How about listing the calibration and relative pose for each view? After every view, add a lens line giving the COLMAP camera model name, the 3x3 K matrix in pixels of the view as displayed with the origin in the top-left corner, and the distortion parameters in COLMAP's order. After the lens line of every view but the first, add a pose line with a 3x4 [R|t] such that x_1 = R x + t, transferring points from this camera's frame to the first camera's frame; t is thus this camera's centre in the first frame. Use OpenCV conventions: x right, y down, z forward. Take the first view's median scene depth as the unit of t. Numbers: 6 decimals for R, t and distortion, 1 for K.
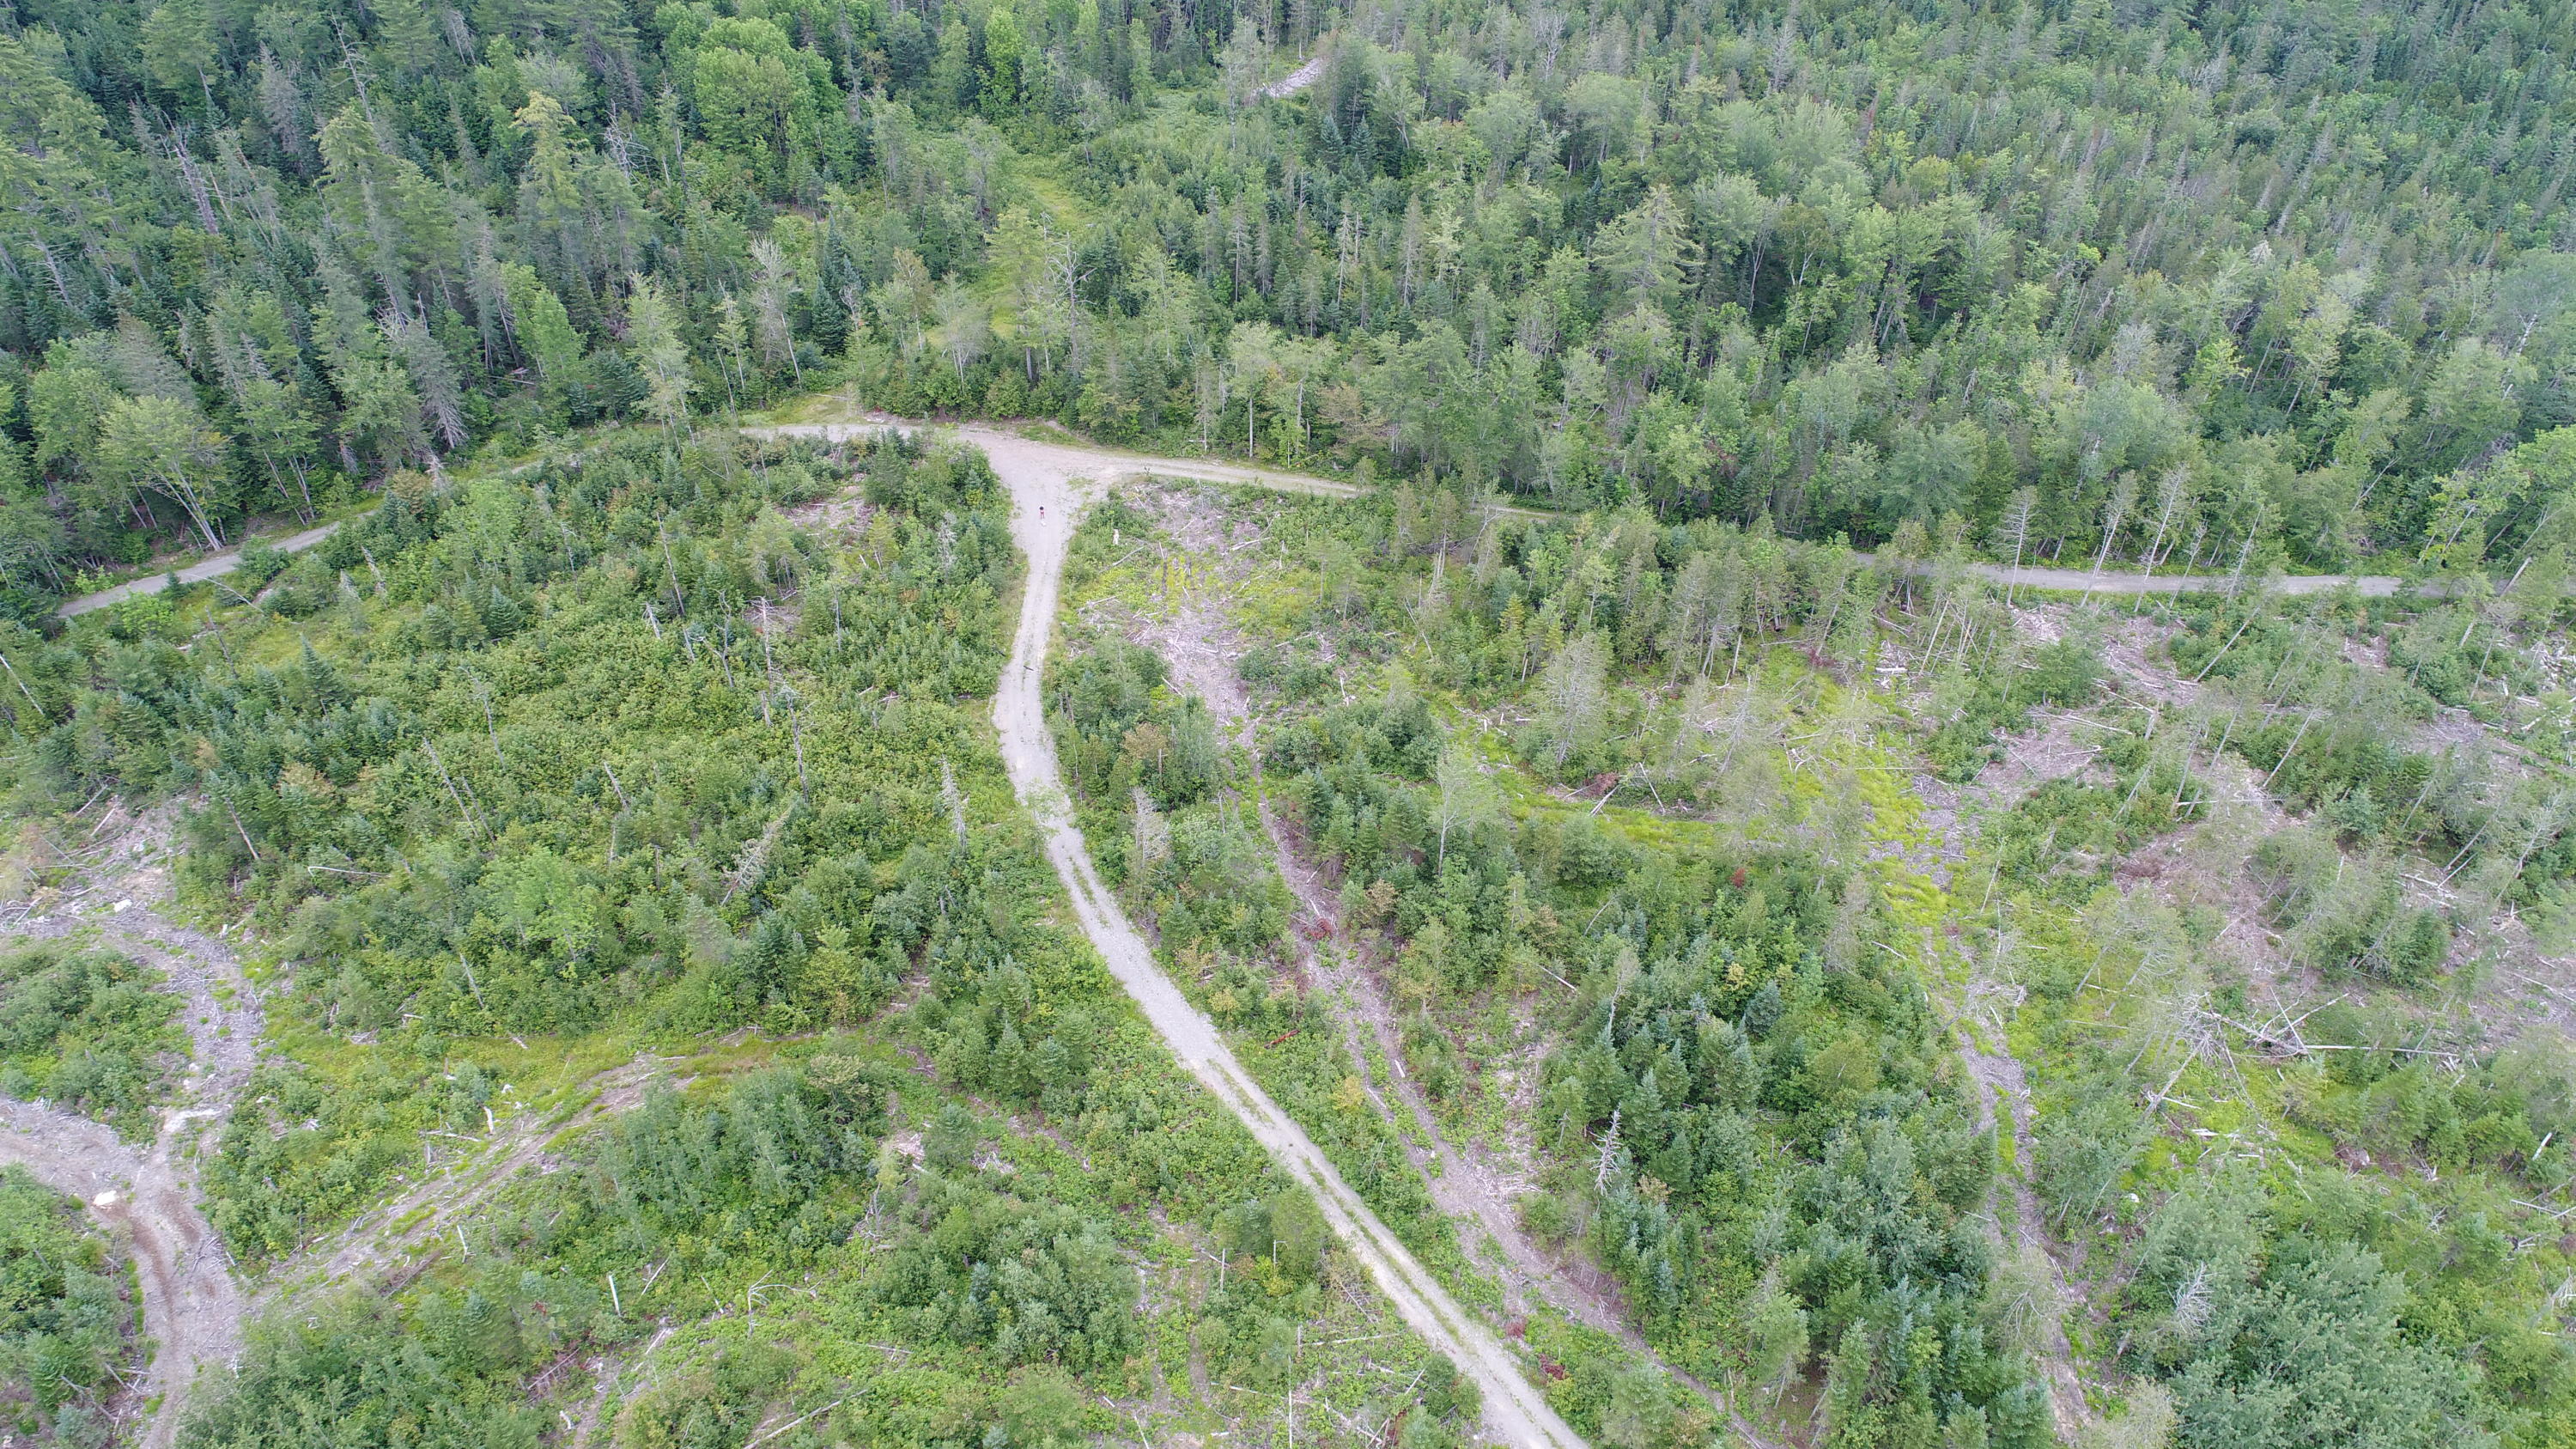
lens RADIAL K [[1711.1, 0, 1282.2], [0, 1711.1, 739.5], [0, 0, 1]] dist [-0.005662, 0.001034]
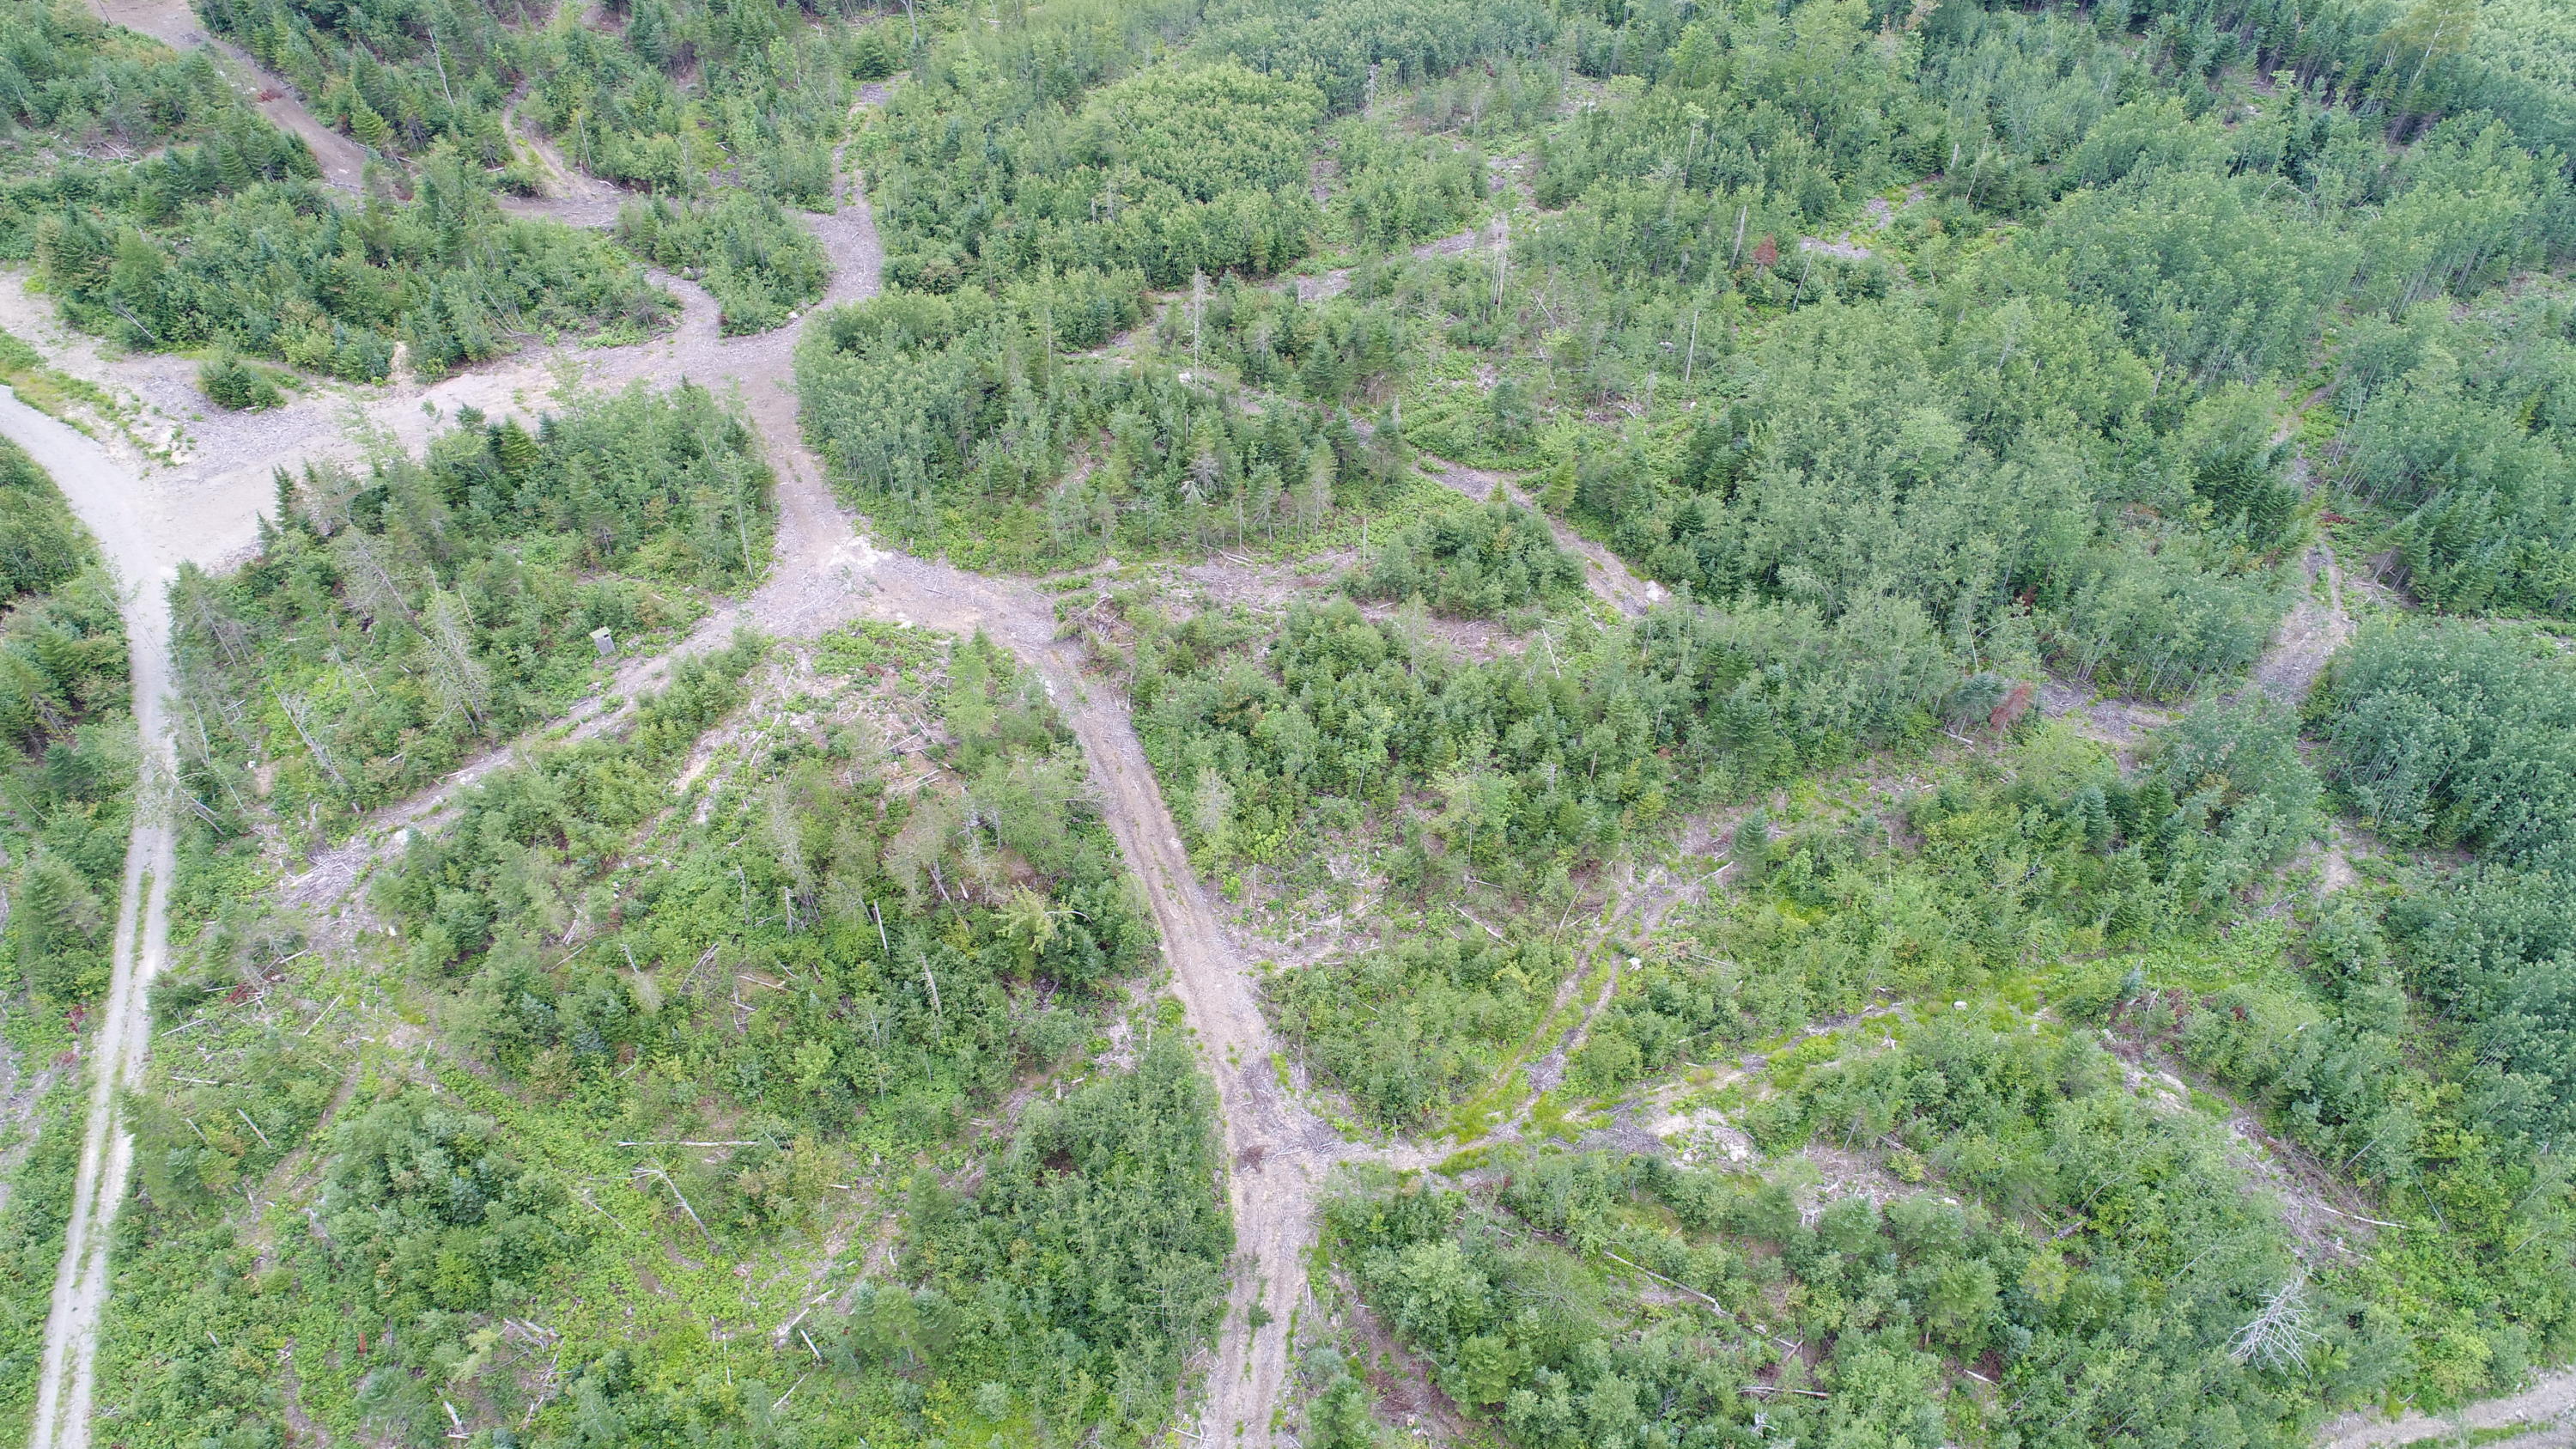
lens RADIAL K [[1713.5, 0, 1284.4], [0, 1713.5, 733.0], [0, 0, 1]] dist [-0.007190, 0.002435]
pose [[-0.946485, -0.256101, 0.196413, -0.524971], [0.179450, 0.088244, 0.979801, -0.412118], [-0.268260, 0.962614, -0.037565, 0.459095]]
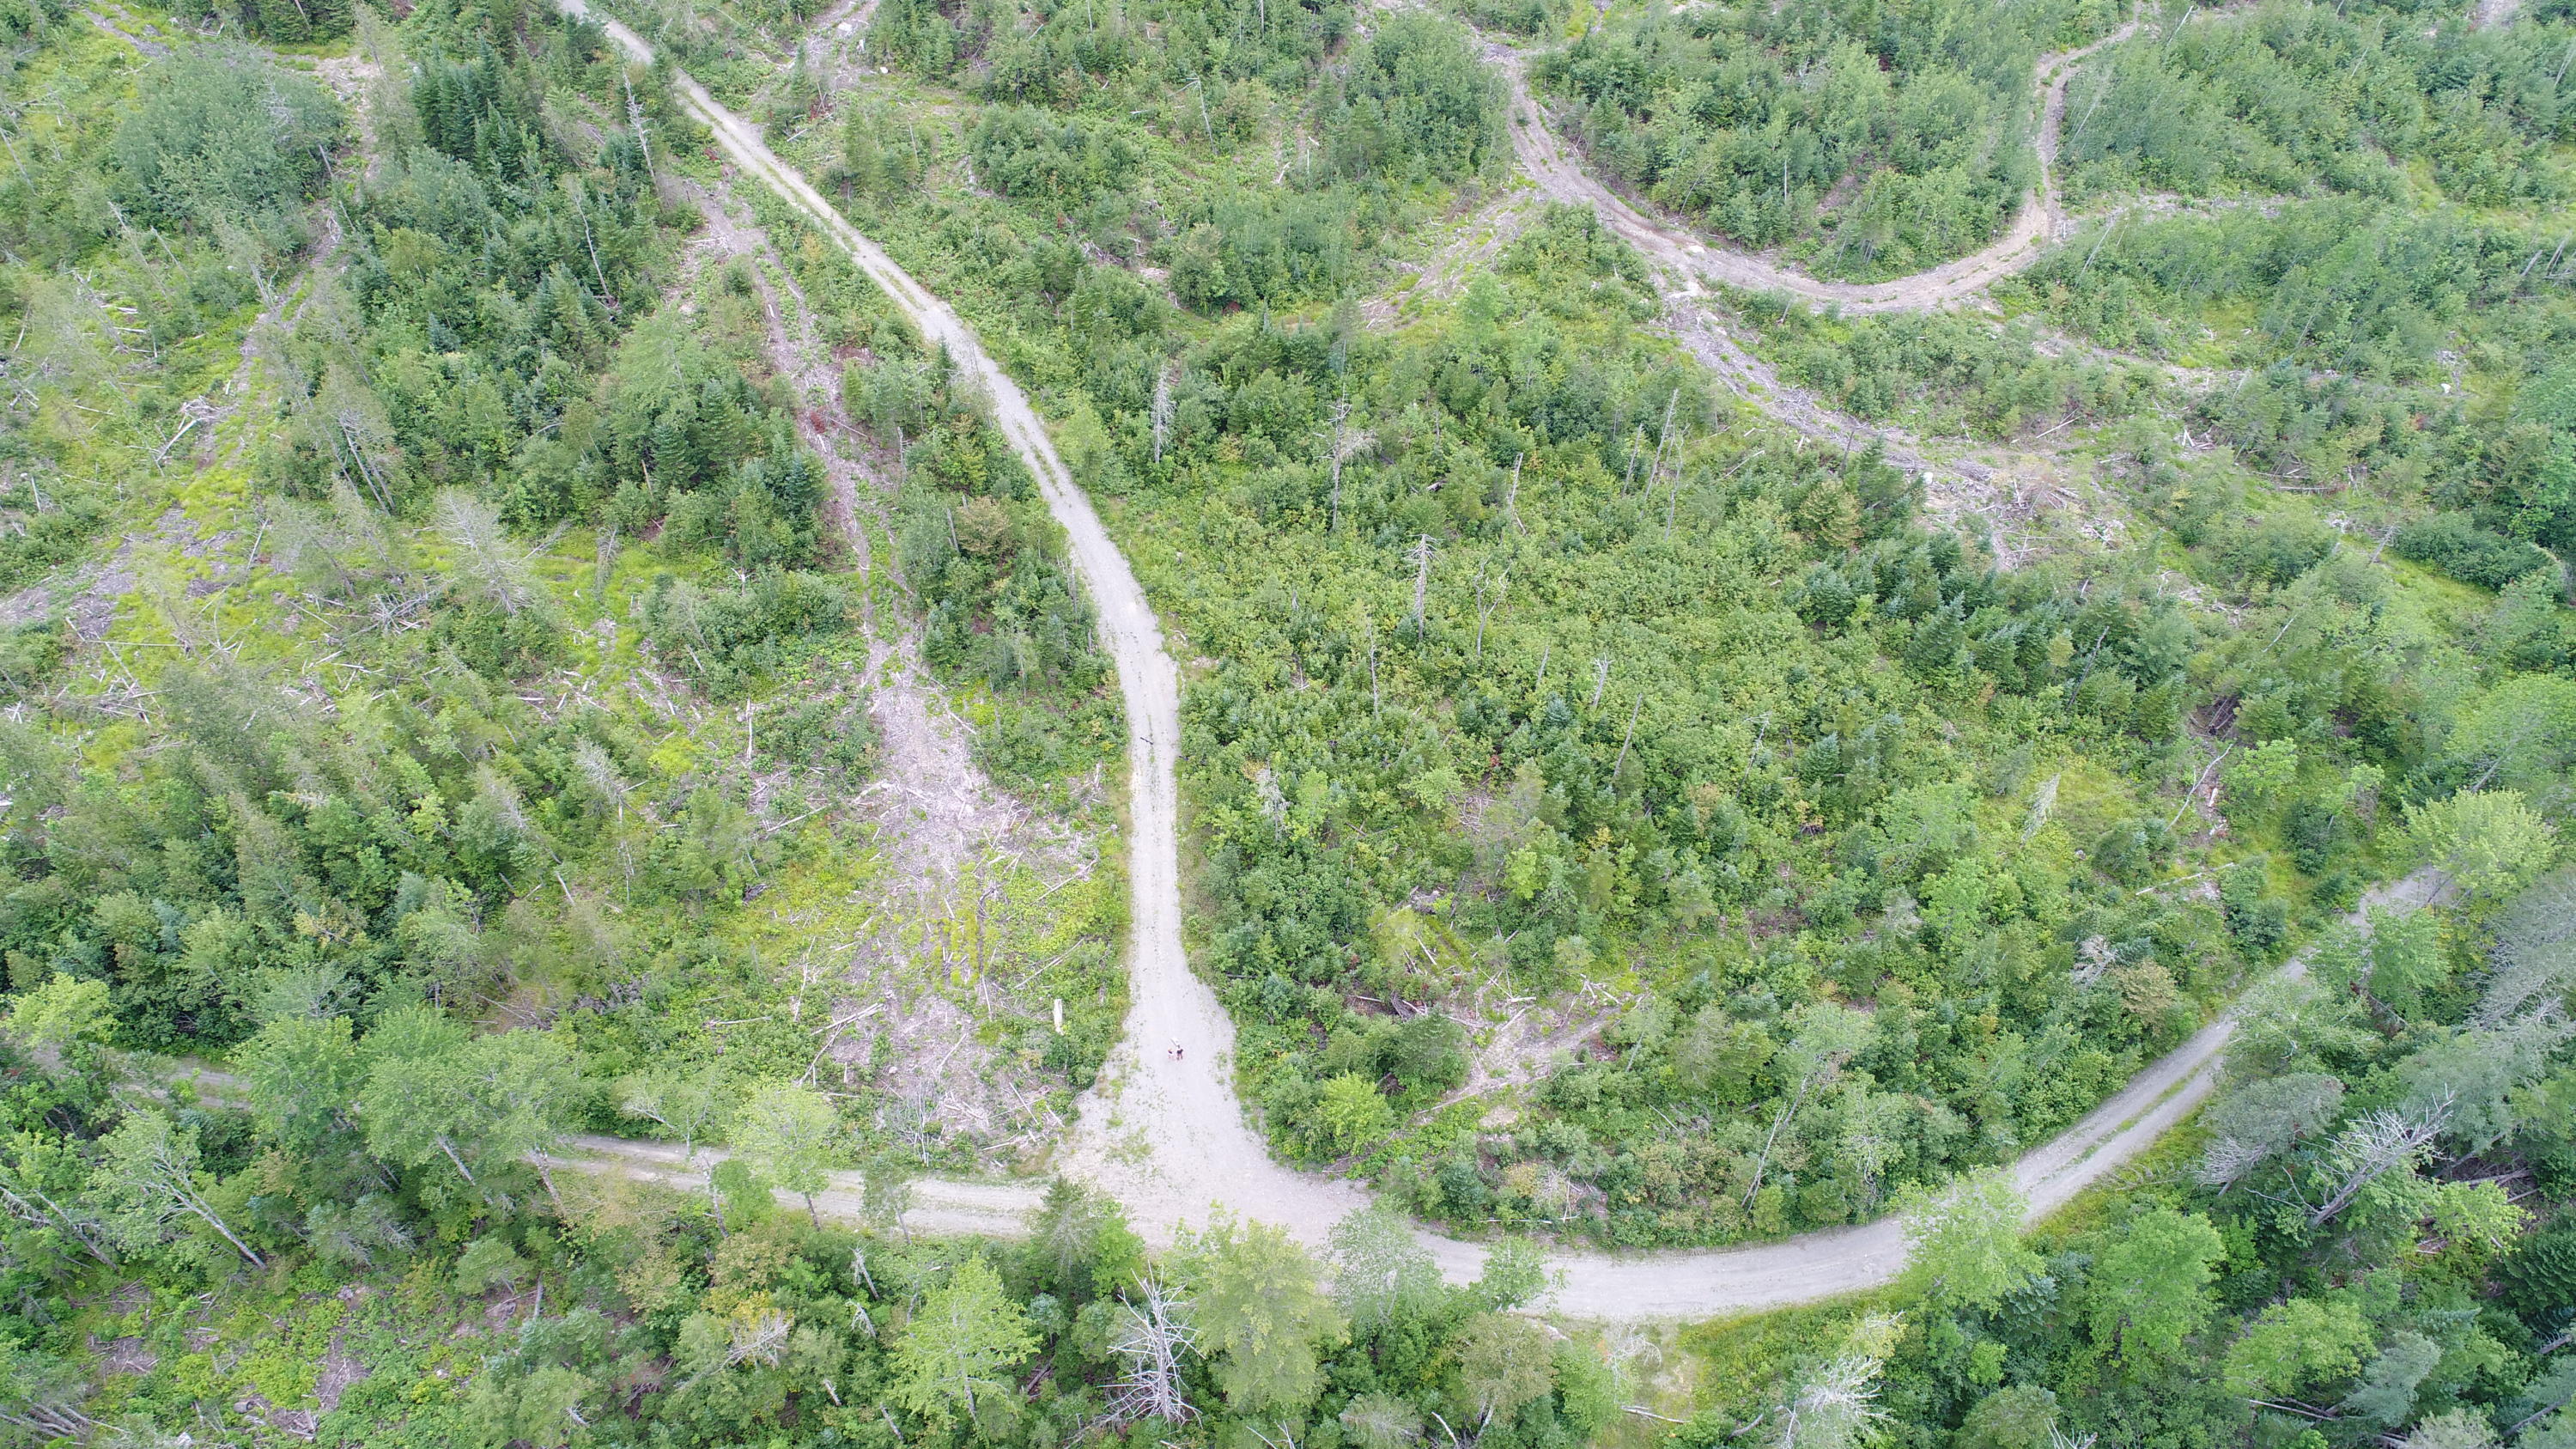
lens RADIAL K [[1715.2, 0, 1288.0], [0, 1715.2, 724.5], [0, 0, 1]] dist [-0.004501, -0.003207]
pose [[-0.995280, 0.026623, -0.093320, -0.150299], [-0.094599, -0.051662, 0.994174, -0.911217], [0.021647, 0.998310, 0.053936, 1.021144]]
